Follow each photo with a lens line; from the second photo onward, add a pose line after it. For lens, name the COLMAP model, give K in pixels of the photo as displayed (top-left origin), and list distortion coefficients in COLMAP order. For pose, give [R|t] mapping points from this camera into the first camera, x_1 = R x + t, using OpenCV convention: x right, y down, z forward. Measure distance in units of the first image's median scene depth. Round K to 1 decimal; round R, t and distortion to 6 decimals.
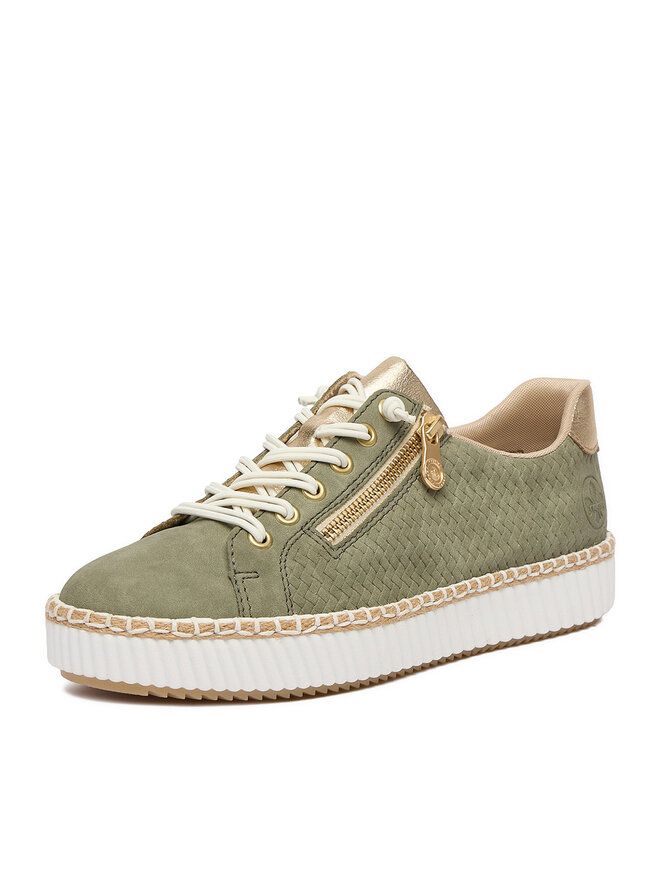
lens RADIAL K [[2092.8, 0, 330.0], [0, 2092.8, 440.0], [0, 0, 1]] dist [-0.020707, -0.058256]
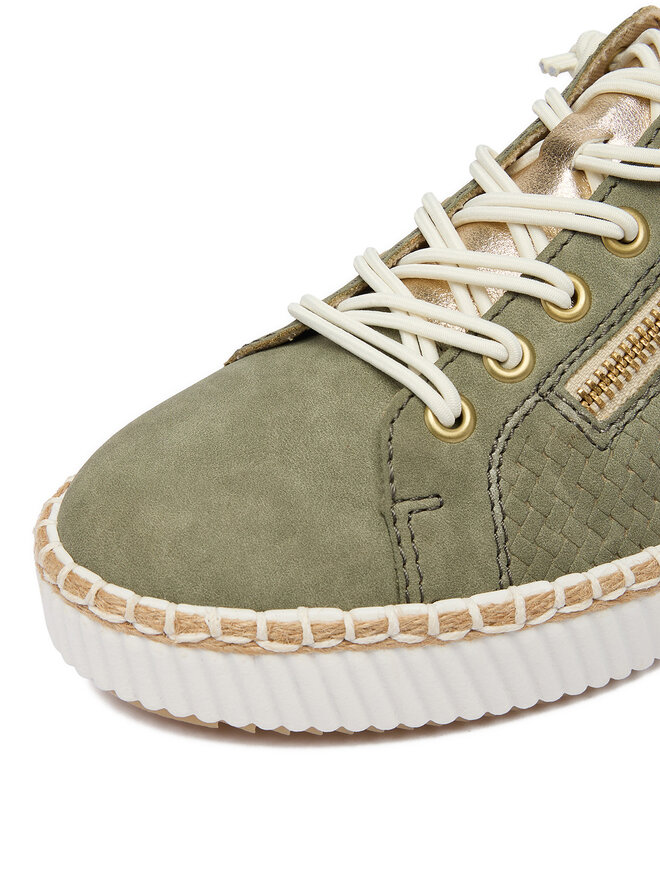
lens RADIAL K [[1396.9, 0, 293.3], [0, 1396.9, 440.1], [0, 0, 1]] dist [0.146651, -1.144843]
pose [[0.985195, 0.053151, -0.162993, -0.015863], [0.011473, 0.928158, 0.372010, -0.071133], [0.171056, -0.368372, 0.913806, 0.698862]]
